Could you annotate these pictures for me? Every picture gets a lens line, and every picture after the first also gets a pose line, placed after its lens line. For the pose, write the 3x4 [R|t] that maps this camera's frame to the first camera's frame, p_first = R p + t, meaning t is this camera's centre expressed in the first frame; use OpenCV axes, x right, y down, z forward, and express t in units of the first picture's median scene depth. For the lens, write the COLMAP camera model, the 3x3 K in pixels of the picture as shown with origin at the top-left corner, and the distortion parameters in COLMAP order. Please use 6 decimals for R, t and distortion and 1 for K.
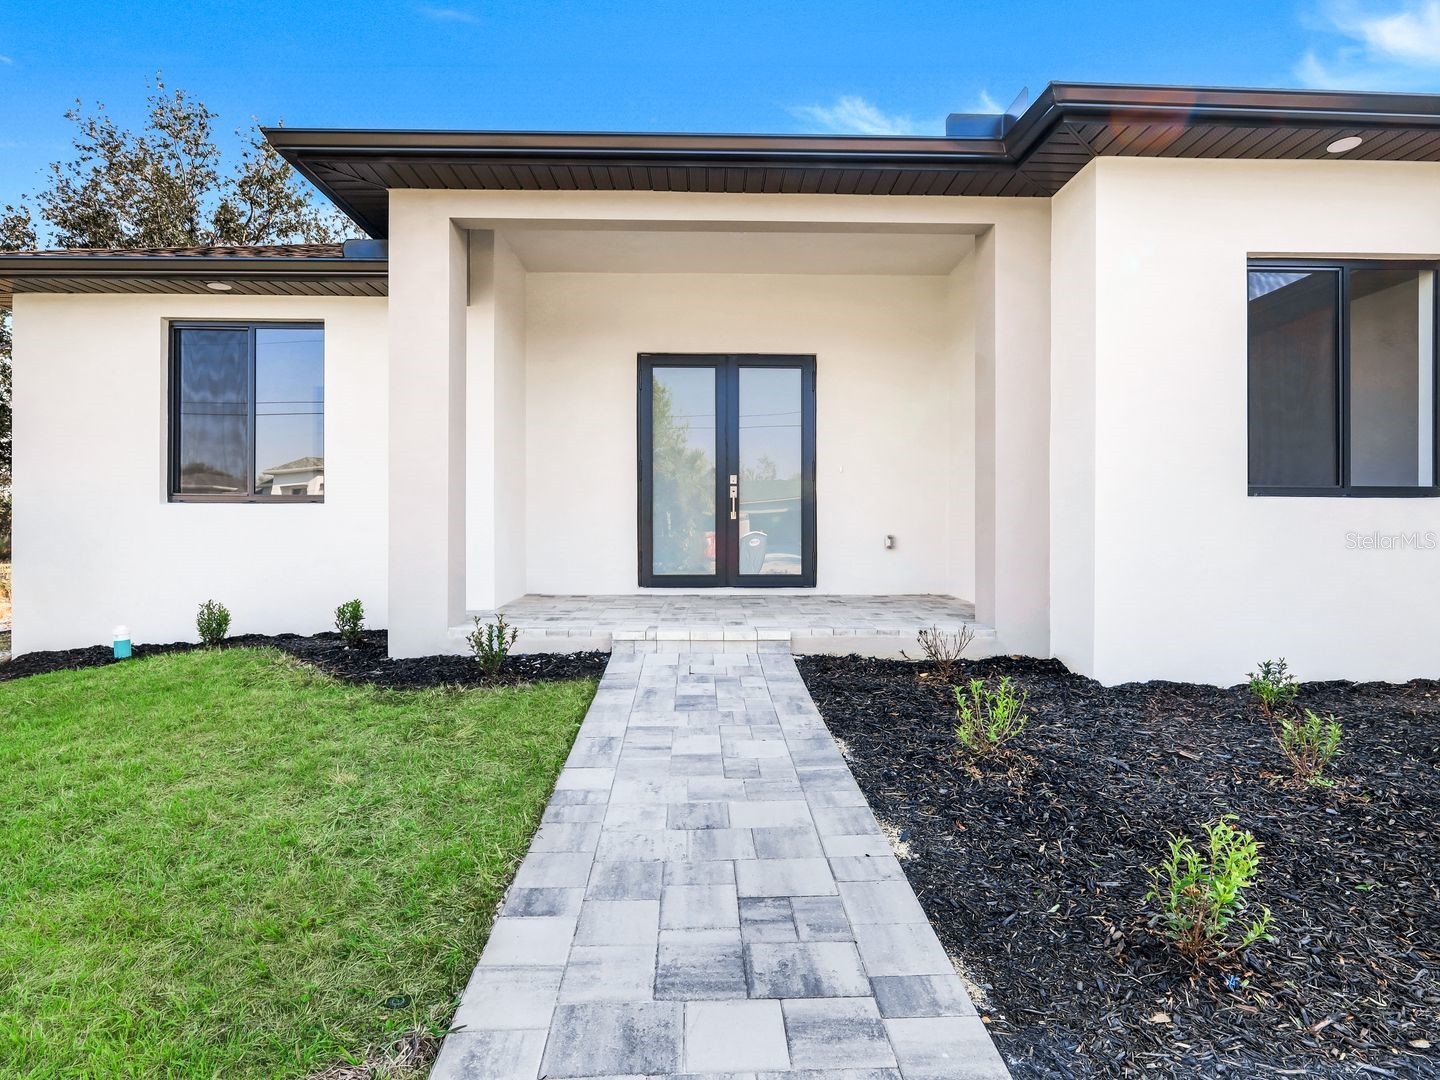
lens RADIAL K [[701.2, 0, 717.0], [0, 701.2, 504.7], [0, 0, 1]] dist [-0.000405, 0.000286]
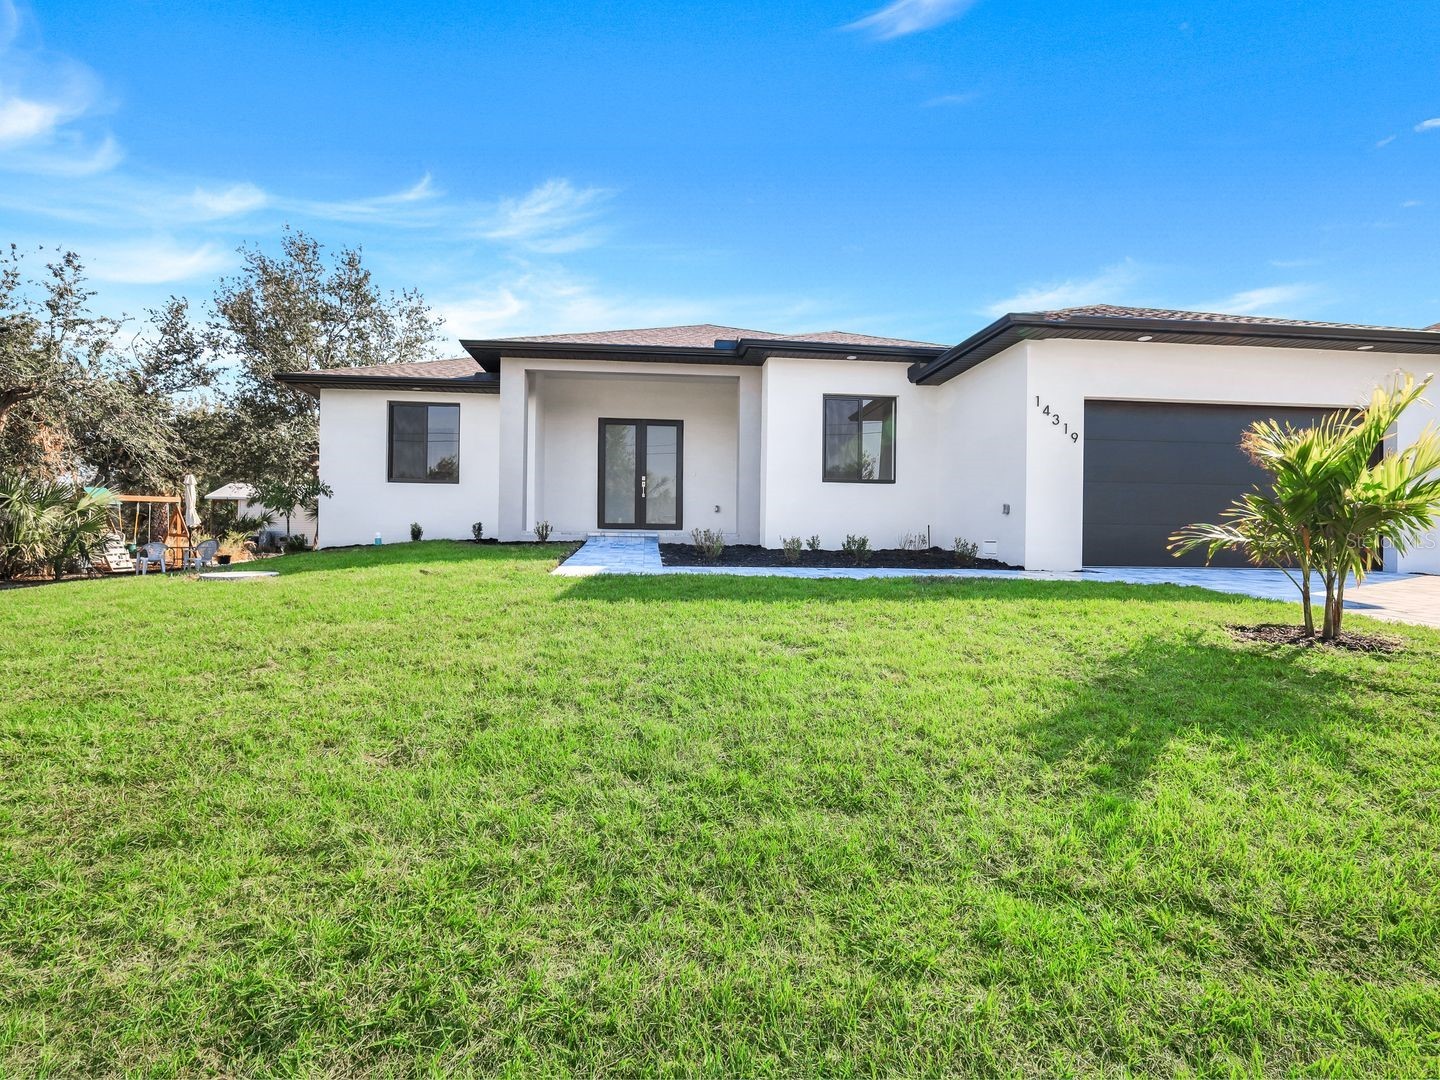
lens RADIAL K [[722.6, 0, 722.1], [0, 722.6, 534.6], [0, 0, 1]] dist [-0.002064, 0.001337]
pose [[0.998102, 0.012226, 0.060362, 0.136209], [-0.012101, 0.999924, -0.002441, 0.142733], [-0.060388, 0.001706, 0.998174, -1.250644]]
